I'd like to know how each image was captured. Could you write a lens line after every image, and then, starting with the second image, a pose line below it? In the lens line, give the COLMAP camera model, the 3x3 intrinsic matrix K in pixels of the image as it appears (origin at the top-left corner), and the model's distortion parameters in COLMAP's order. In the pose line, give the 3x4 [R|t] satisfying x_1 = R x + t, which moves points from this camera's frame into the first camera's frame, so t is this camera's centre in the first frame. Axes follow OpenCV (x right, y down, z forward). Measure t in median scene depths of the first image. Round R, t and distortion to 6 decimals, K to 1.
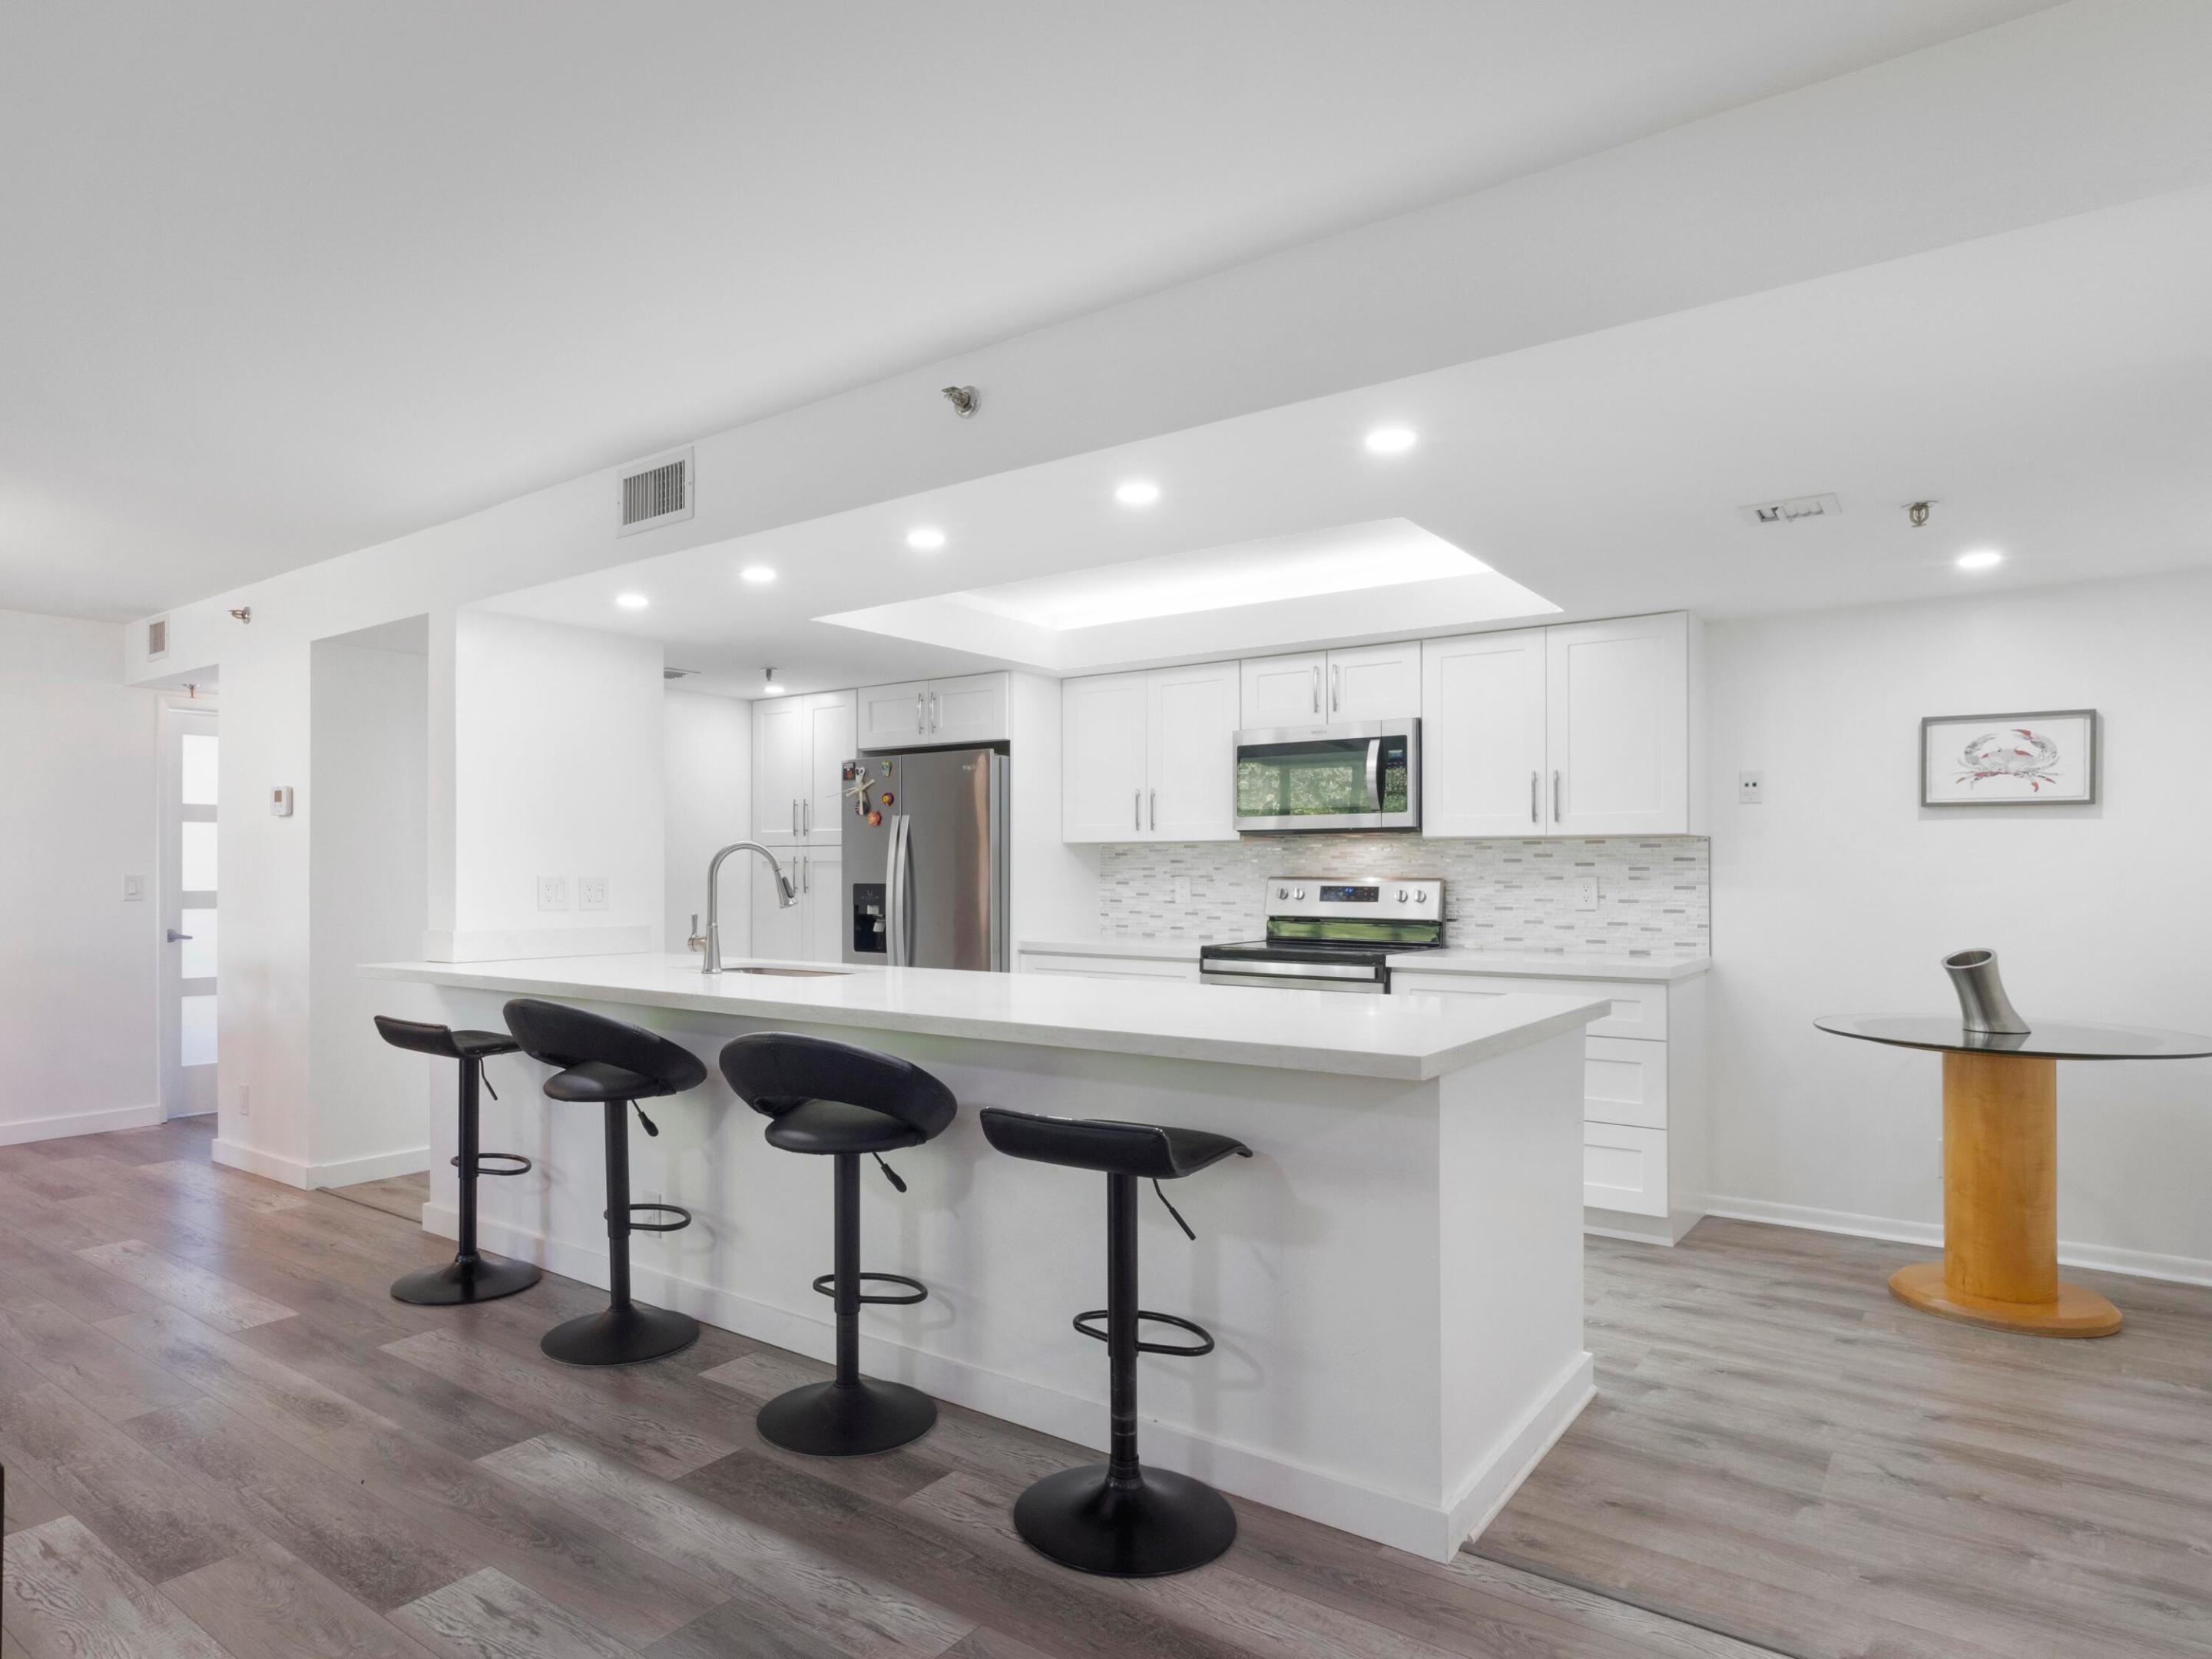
lens RADIAL K [[1294.6, 0, 1010.2], [0, 1294.6, 872.7], [0, 0, 1]] dist [-0.000968, 0.000742]
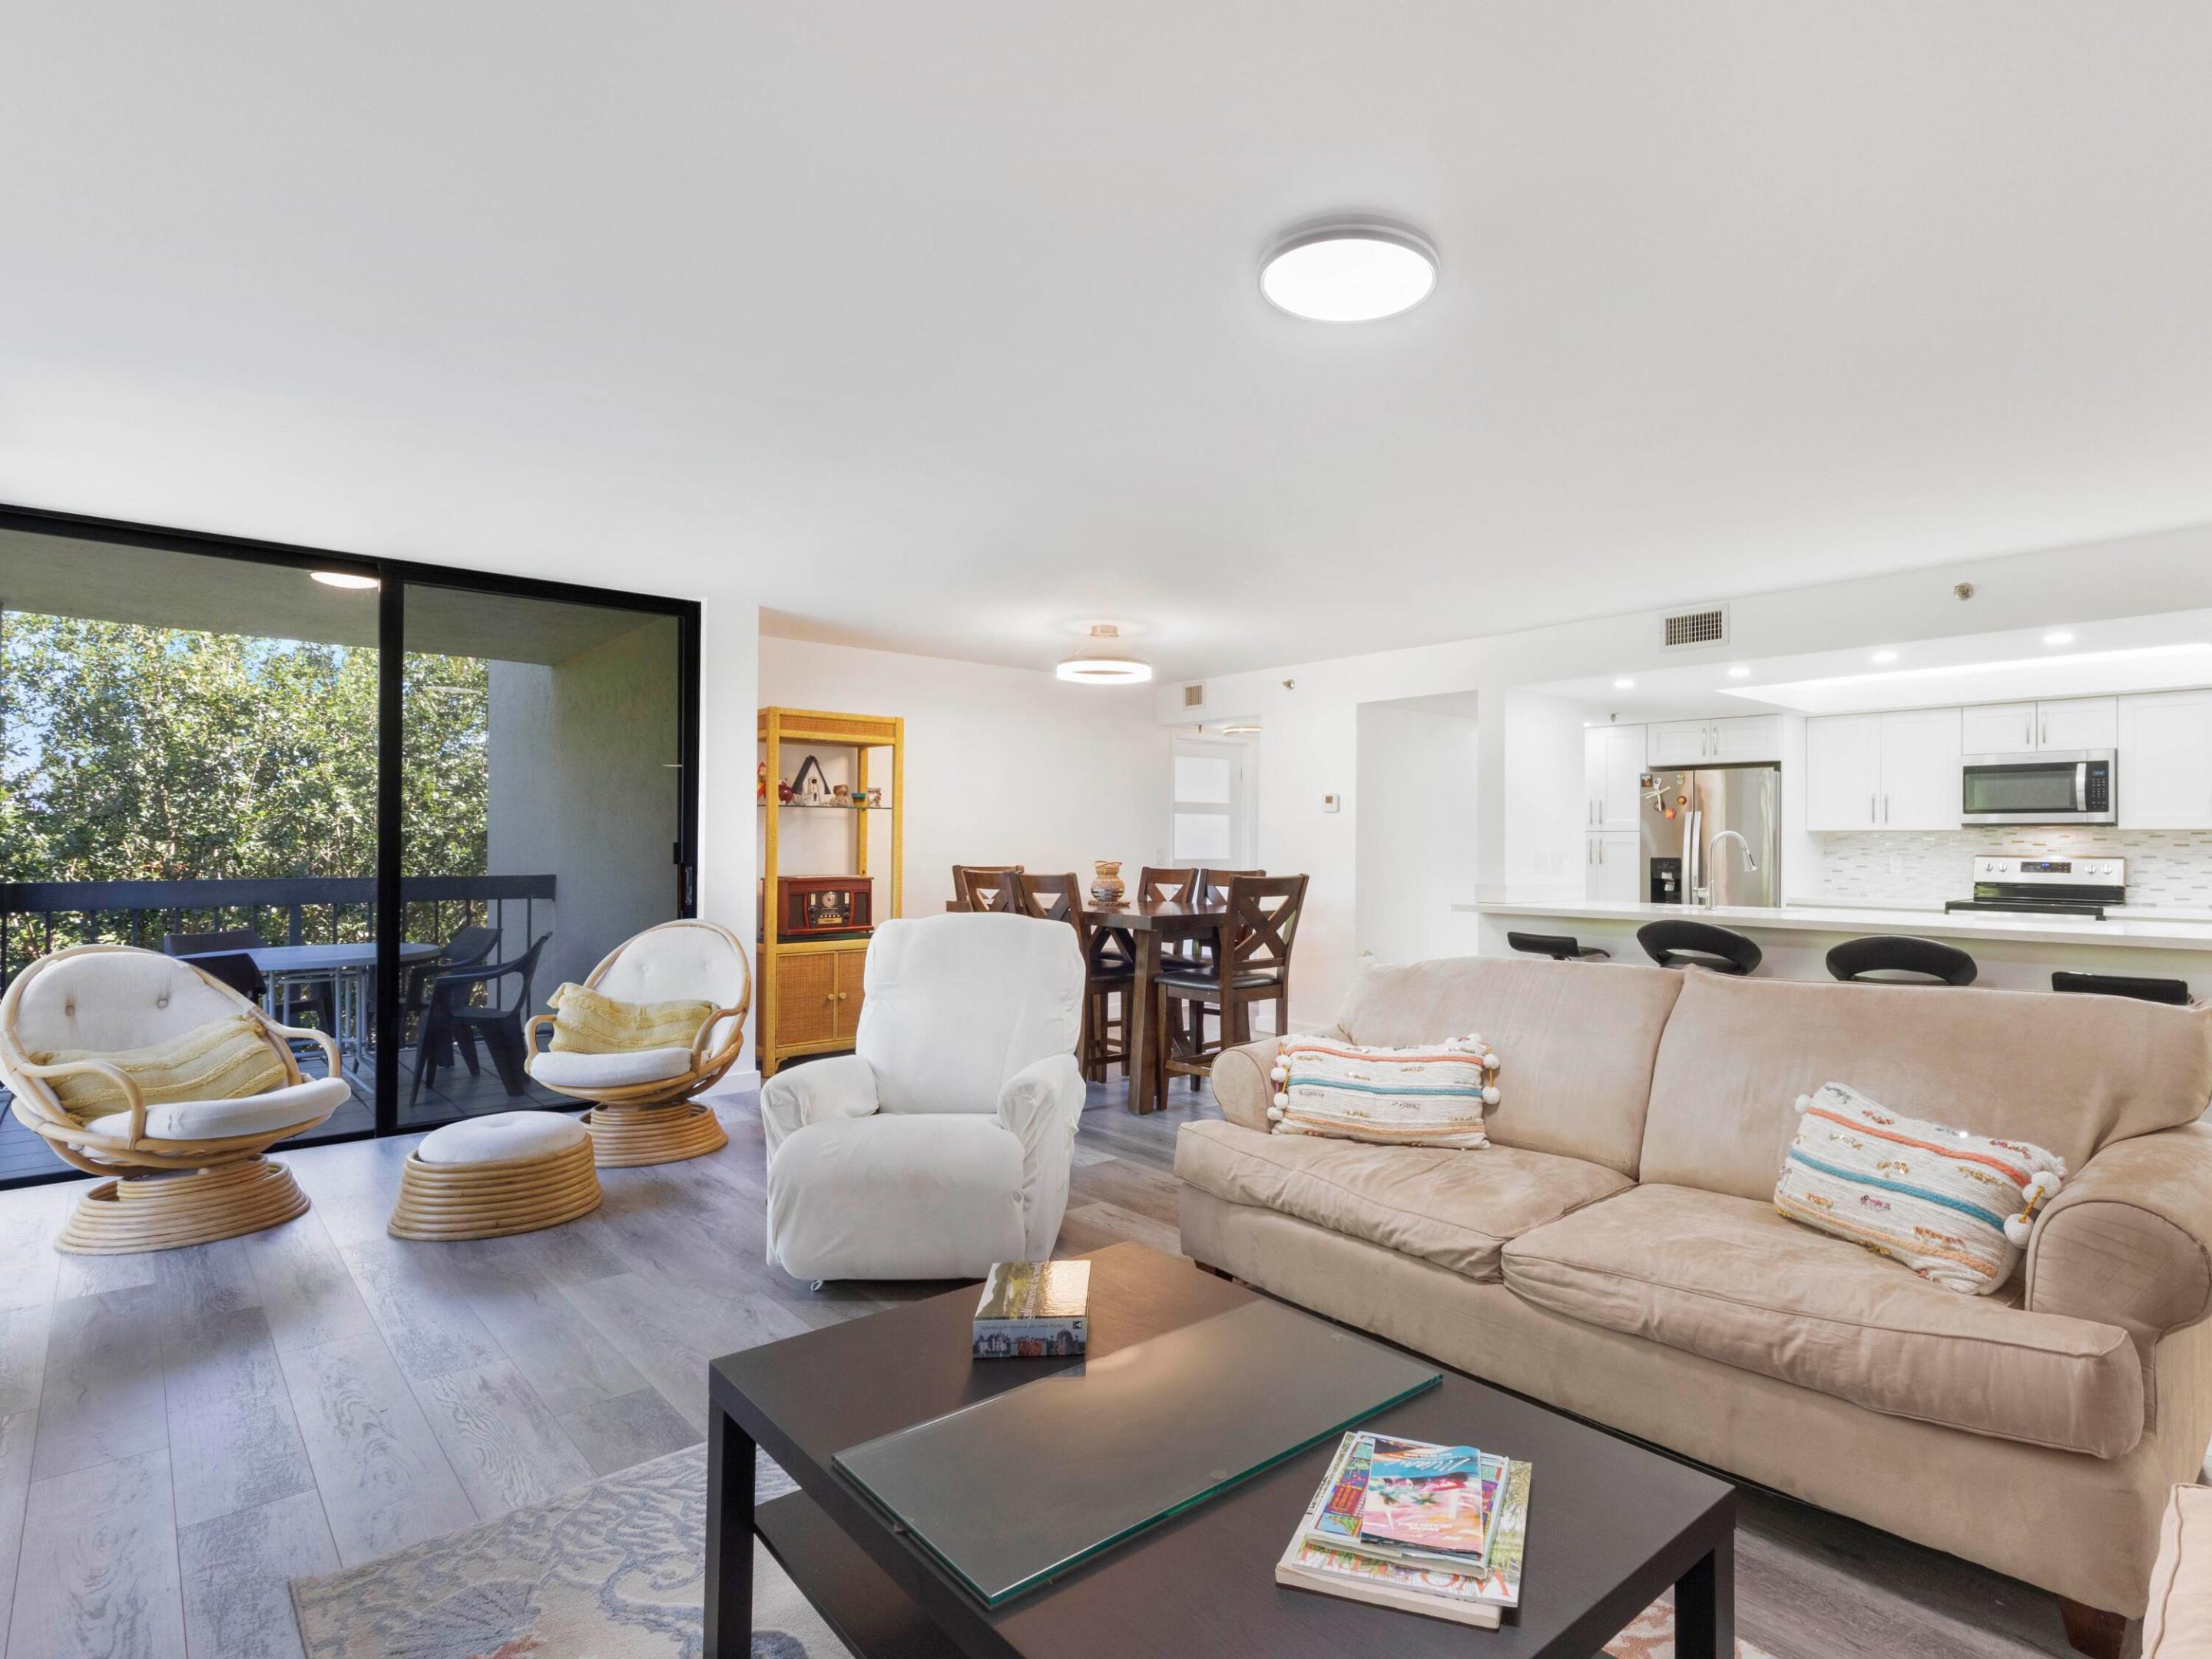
lens RADIAL K [[1159.6, 0, 1282.6], [0, 1159.6, 833.0], [0, 0, 1]] dist [0.019604, 0.000018]
pose [[0.992818, 0.004689, -0.119546, -0.466865], [-0.006258, 0.999899, -0.012752, -0.000161], [0.119475, 0.013409, 0.992747, -0.438809]]
